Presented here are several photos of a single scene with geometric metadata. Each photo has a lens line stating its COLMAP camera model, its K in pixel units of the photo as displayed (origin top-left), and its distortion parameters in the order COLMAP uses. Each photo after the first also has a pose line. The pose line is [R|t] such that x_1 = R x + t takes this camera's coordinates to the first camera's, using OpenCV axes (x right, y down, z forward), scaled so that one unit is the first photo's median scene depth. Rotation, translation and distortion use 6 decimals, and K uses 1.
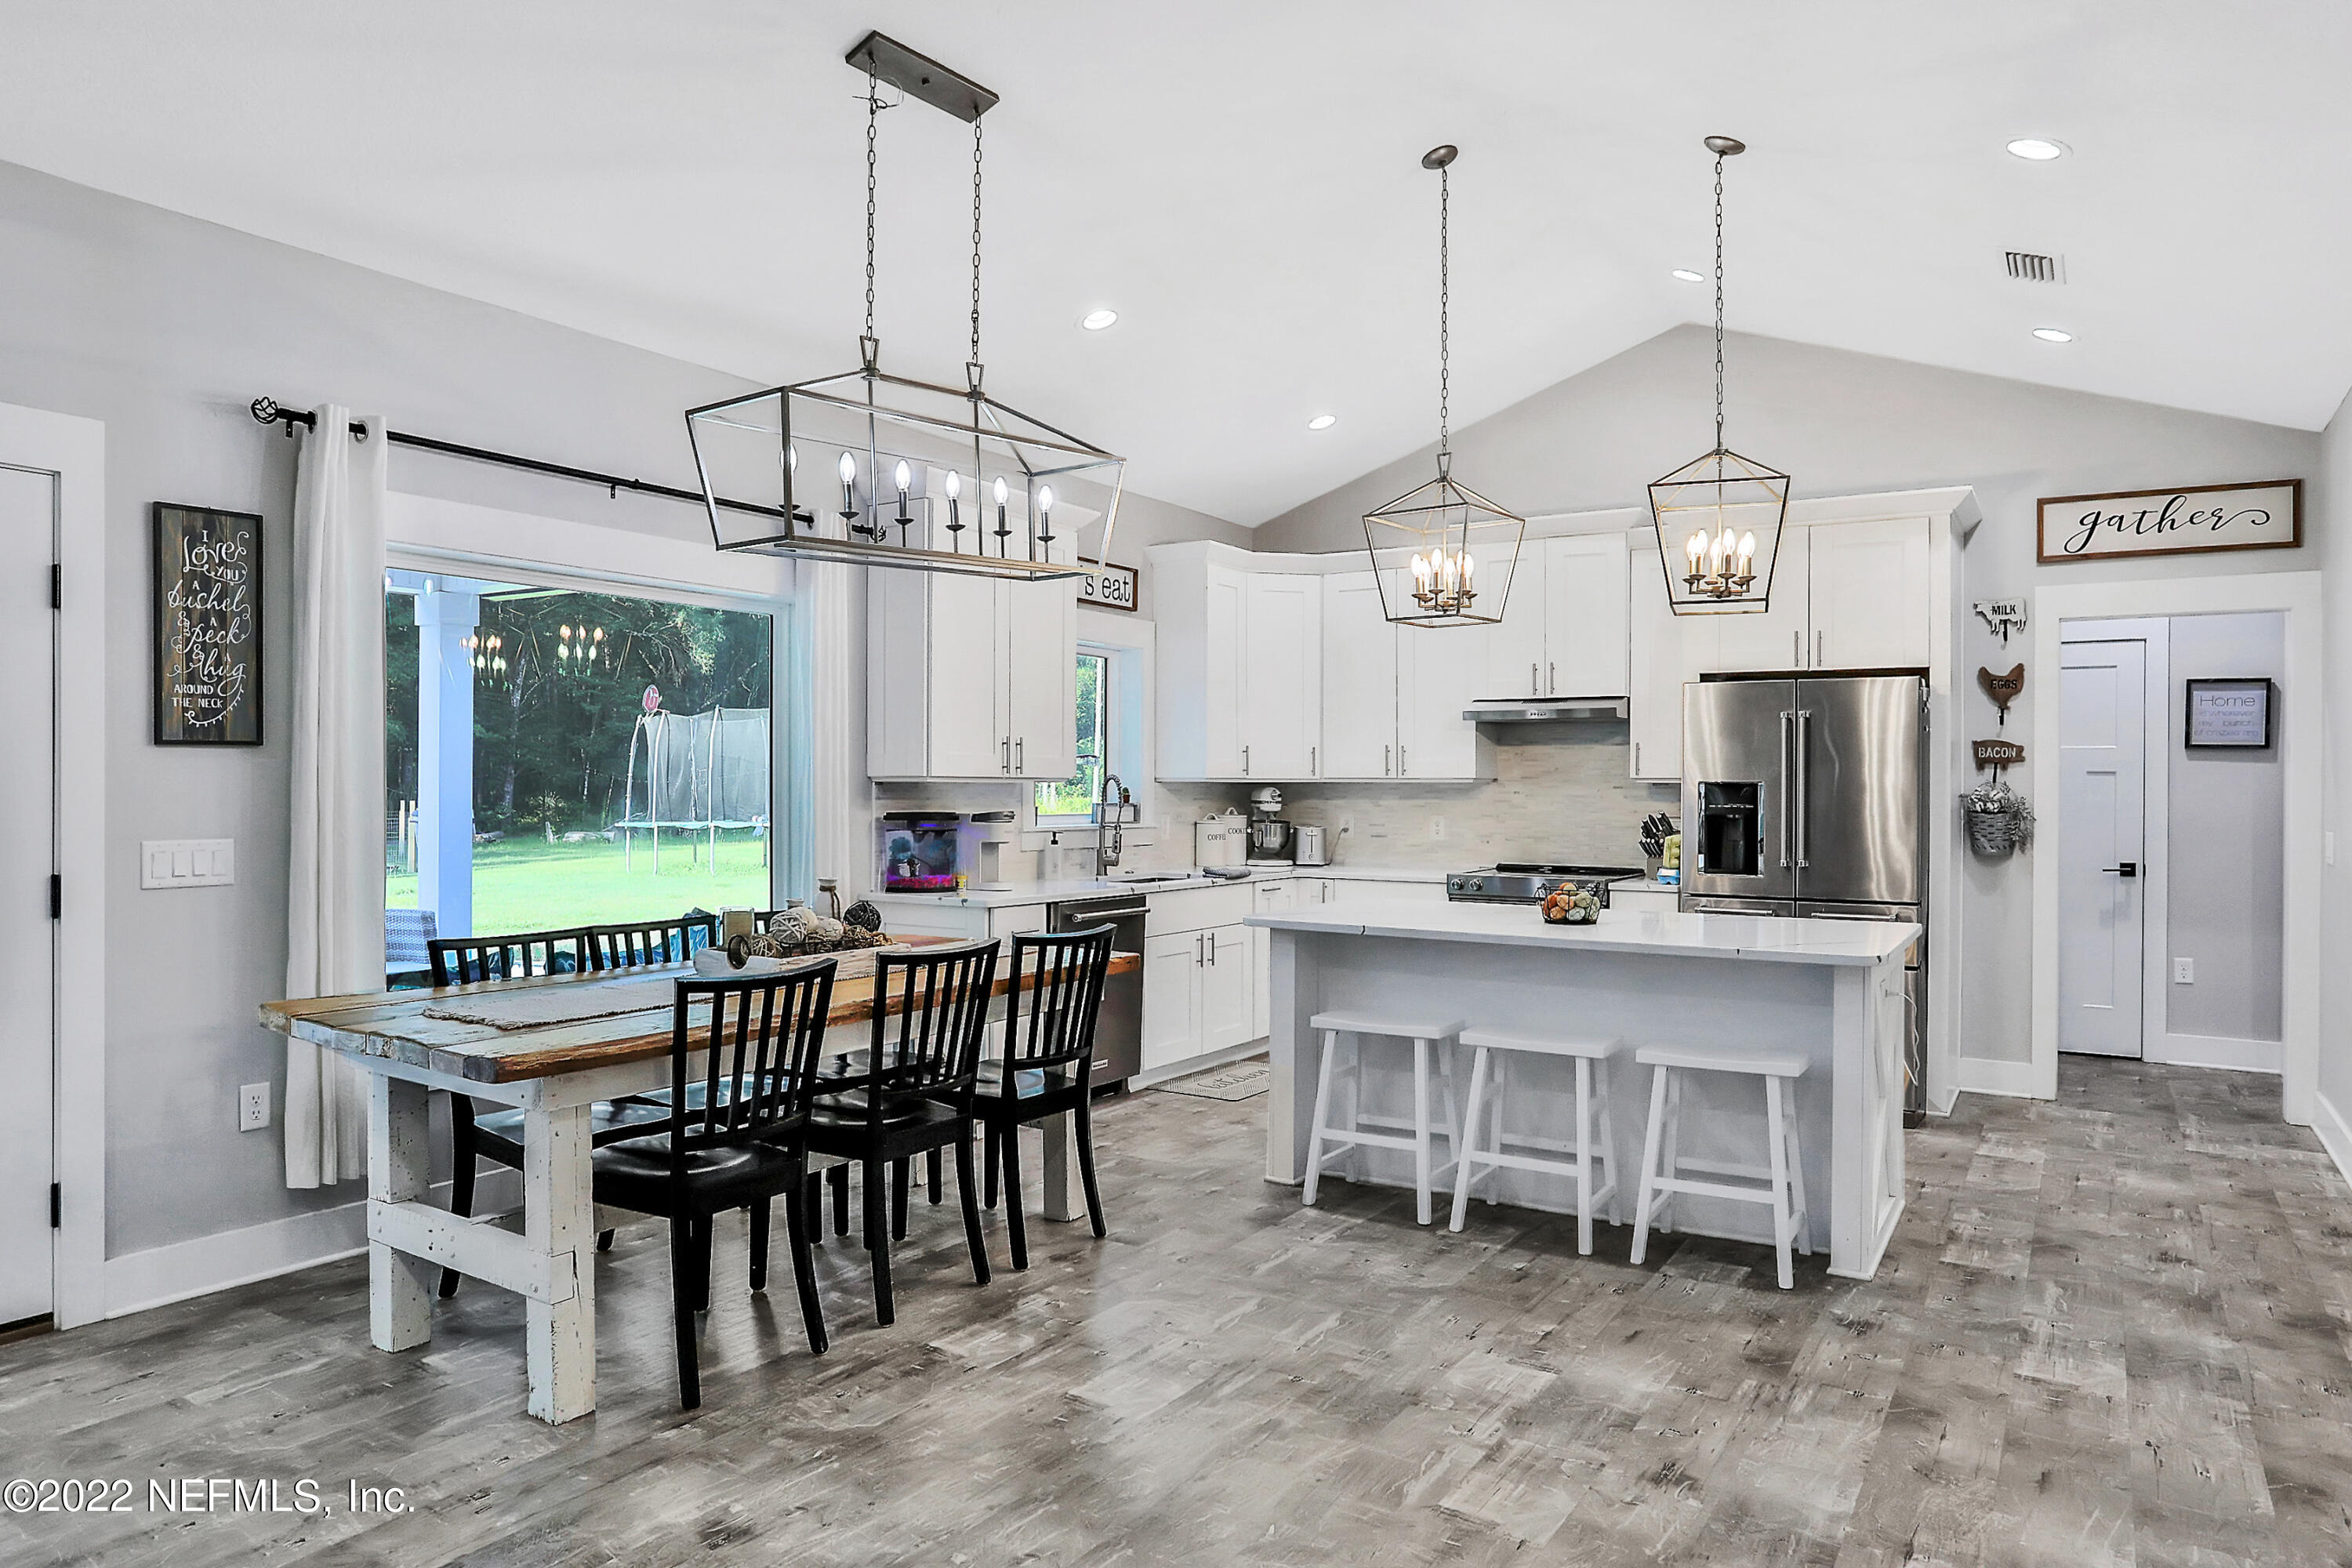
lens RADIAL K [[1450.2, 0, 1181.6], [0, 1450.2, 773.1], [0, 0, 1]] dist [-0.034778, 0.002513]
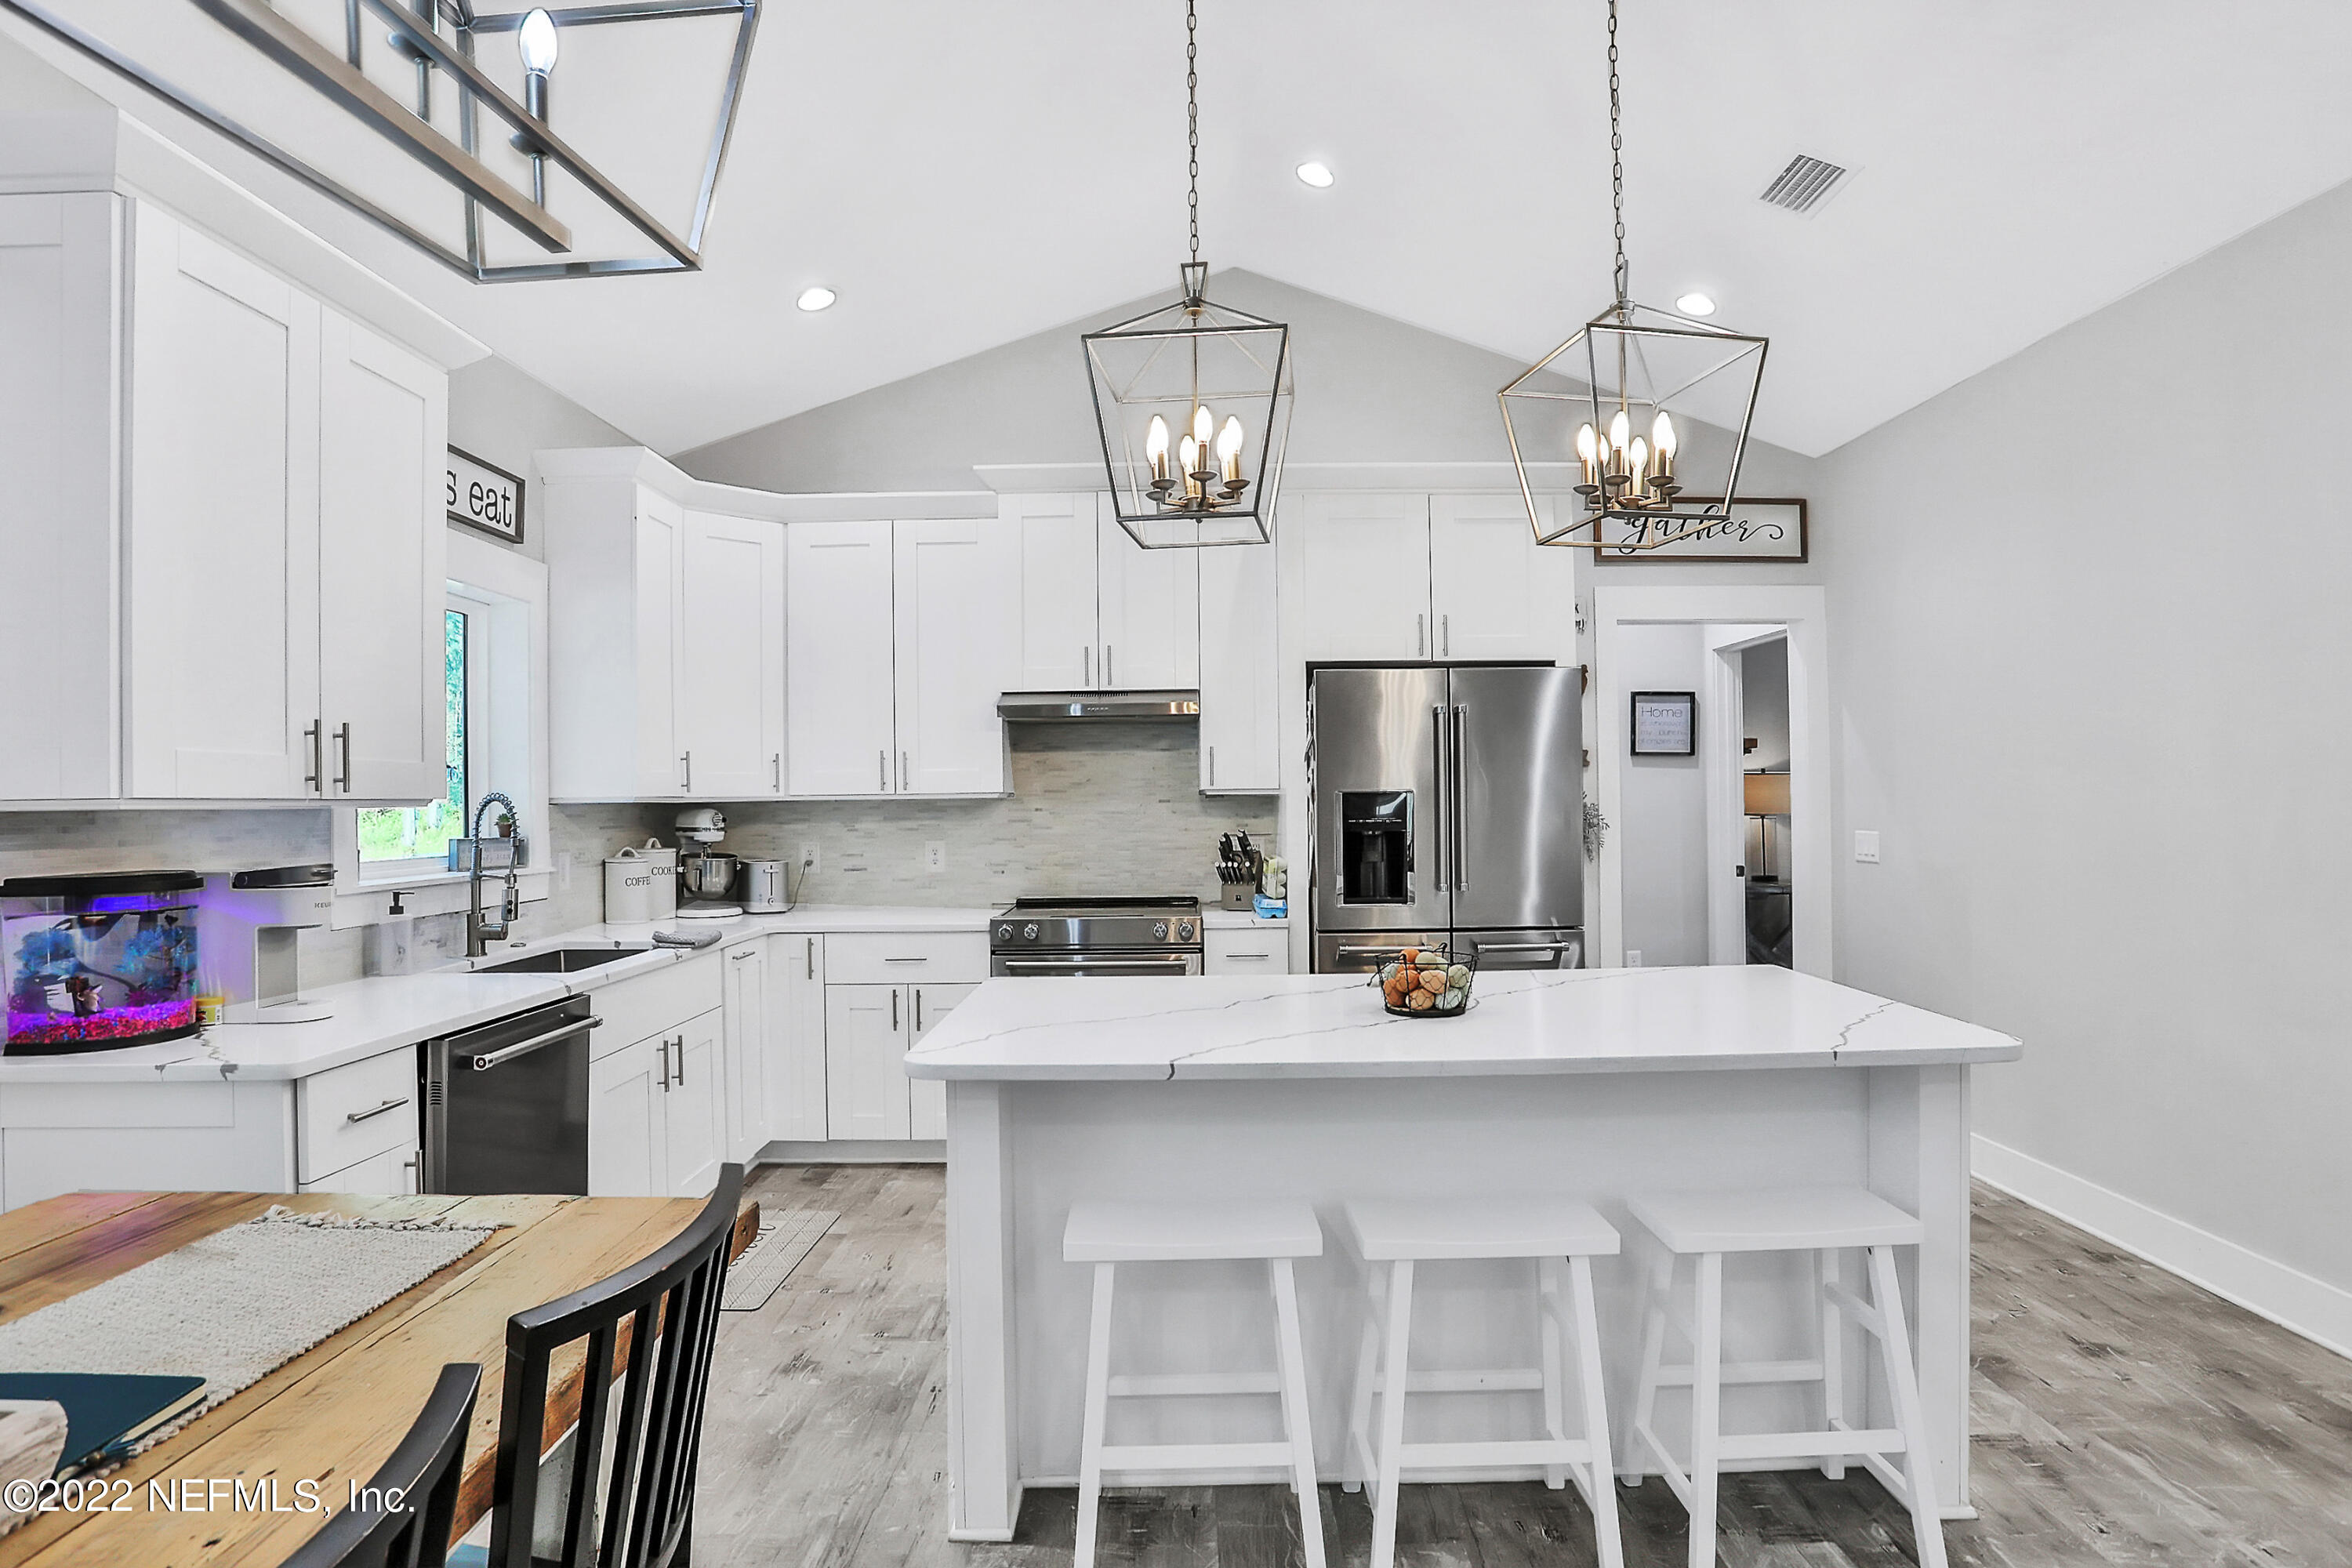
lens RADIAL K [[1216.7, 0, 1172.1], [0, 1216.7, 778.9], [0, 0, 1]] dist [-0.058366, 0.013138]
pose [[0.846897, -0.006917, 0.531712, -0.086668], [0.012993, 0.999886, -0.007688, 0.003023], [-0.531598, 0.013420, 0.846891, 0.482396]]
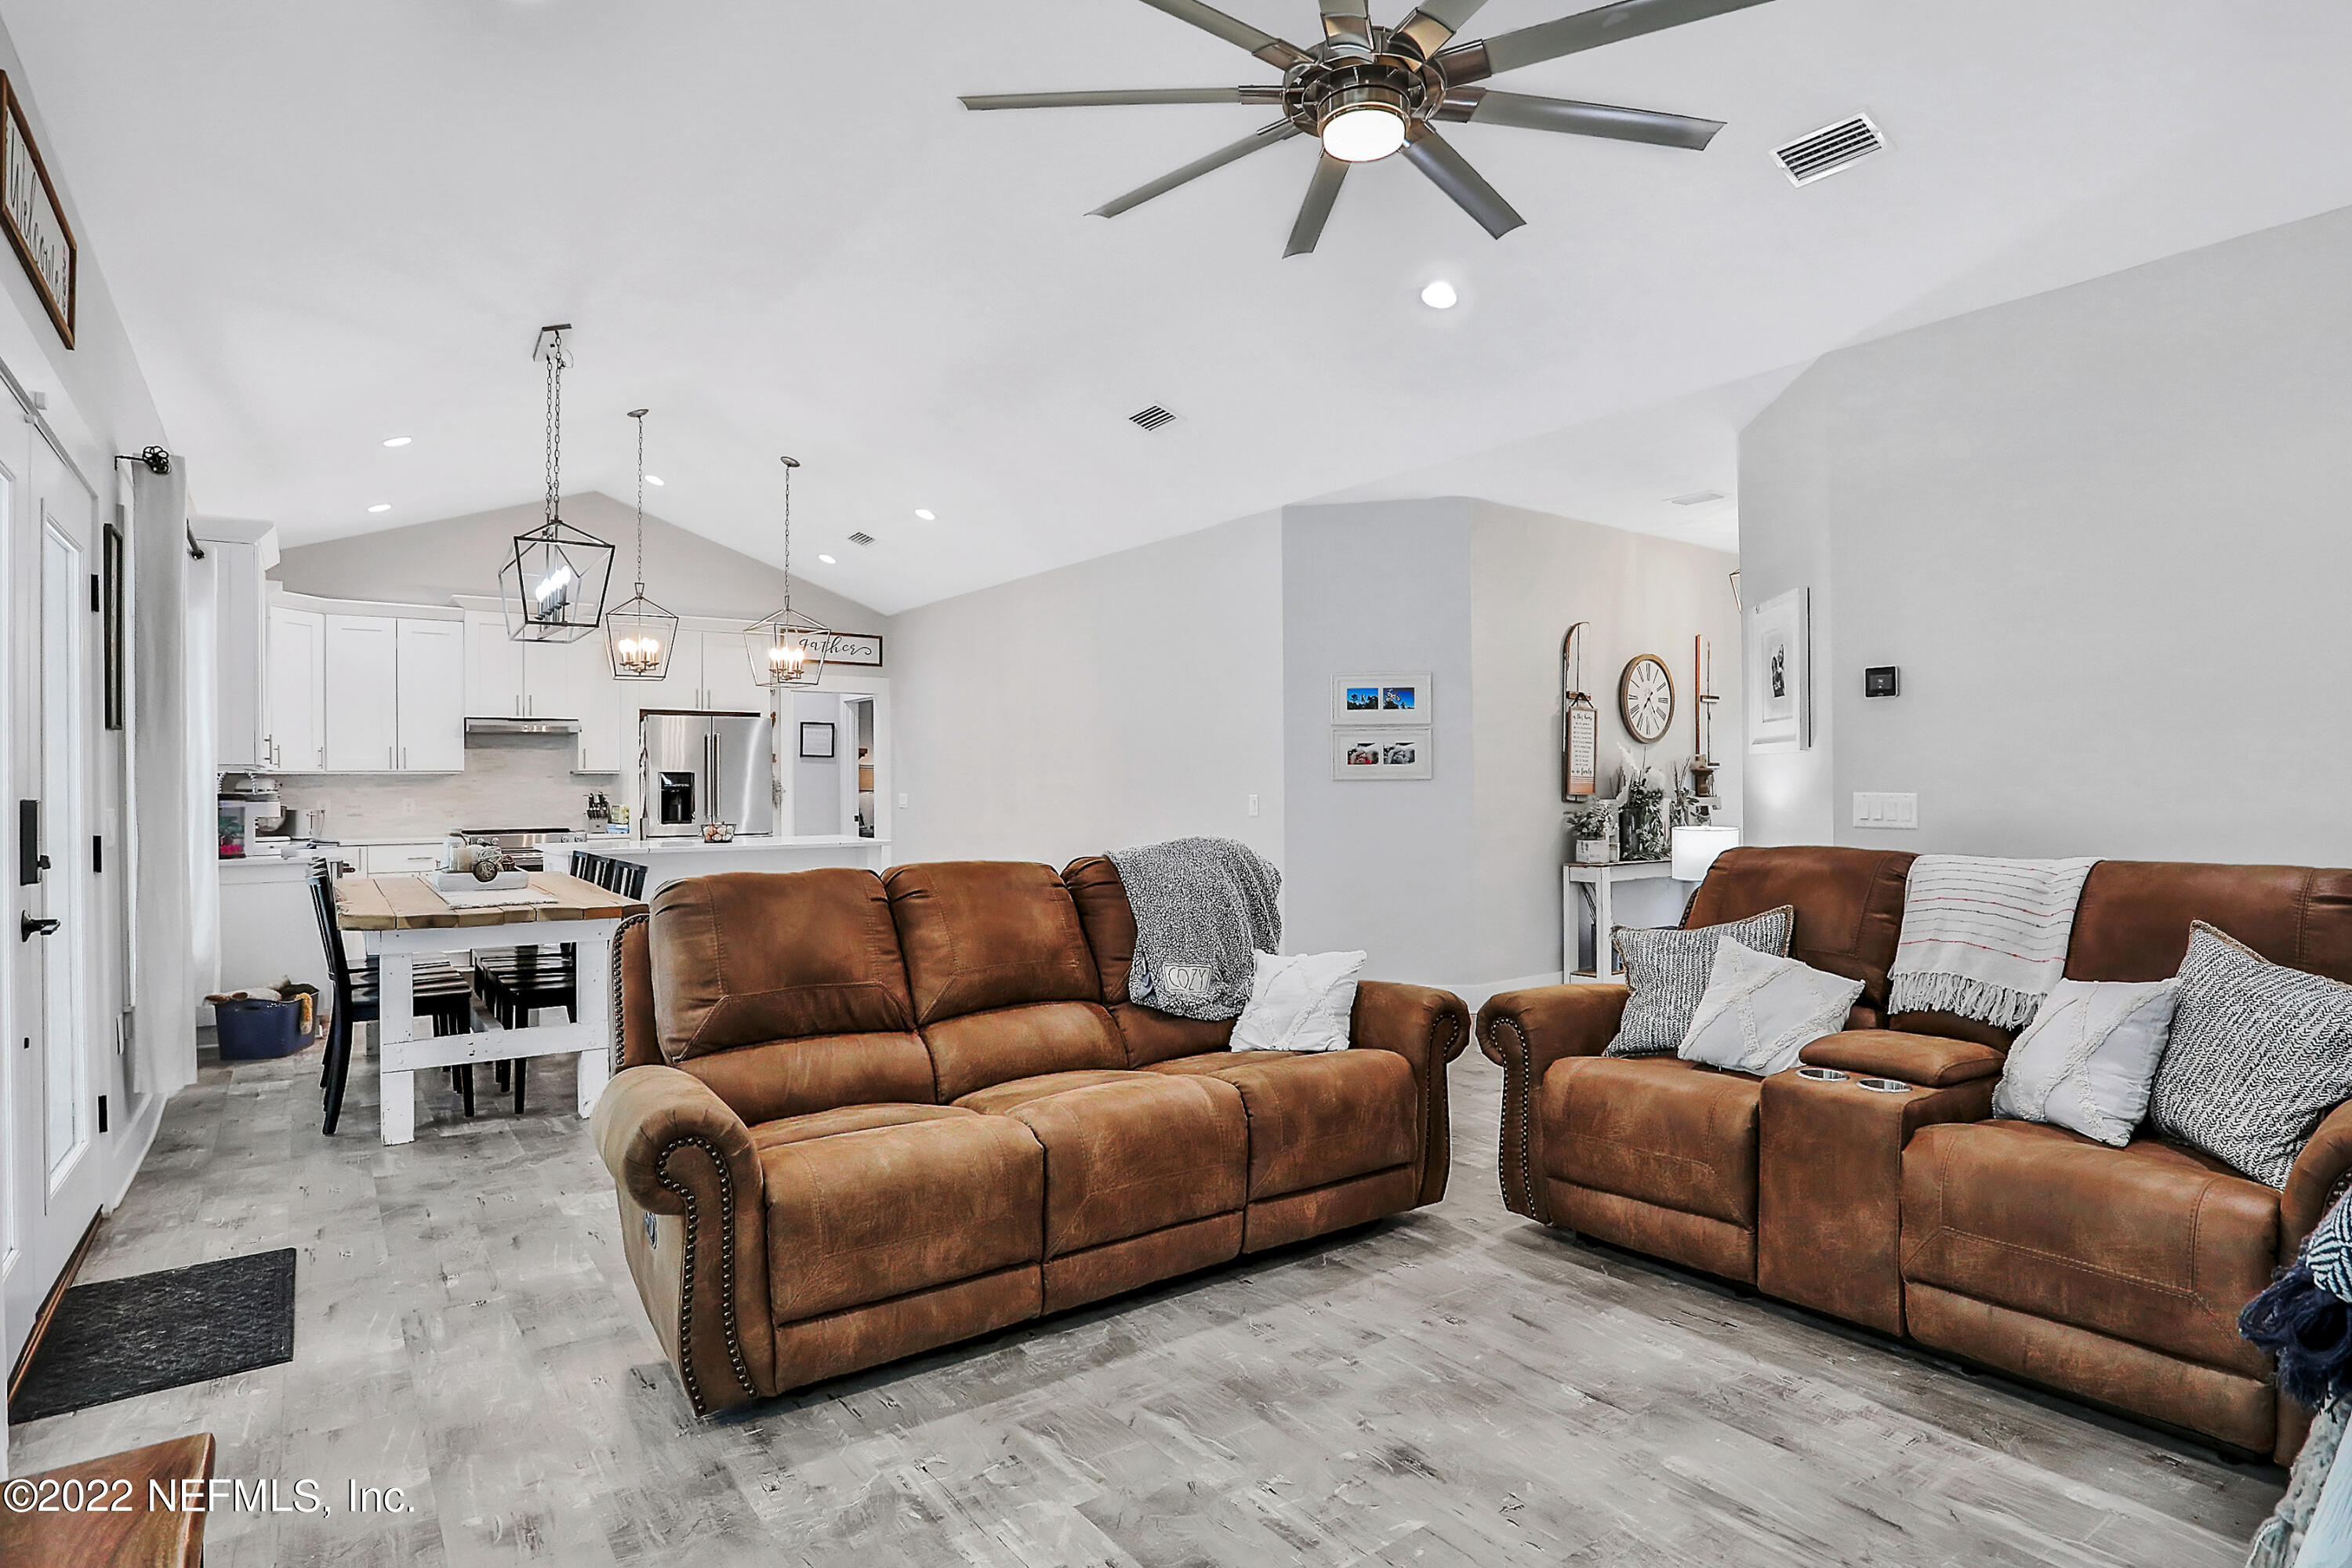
lens RADIAL K [[1216.7, 0, 1154.1], [0, 1216.7, 787.2], [0, 0, 1]] dist [-0.058366, 0.013138]
pose [[0.372210, -0.009617, 0.928099, -0.799243], [0.004131, 0.999954, 0.008705, 0.015573], [-0.928139, 0.000594, 0.372232, -0.105381]]
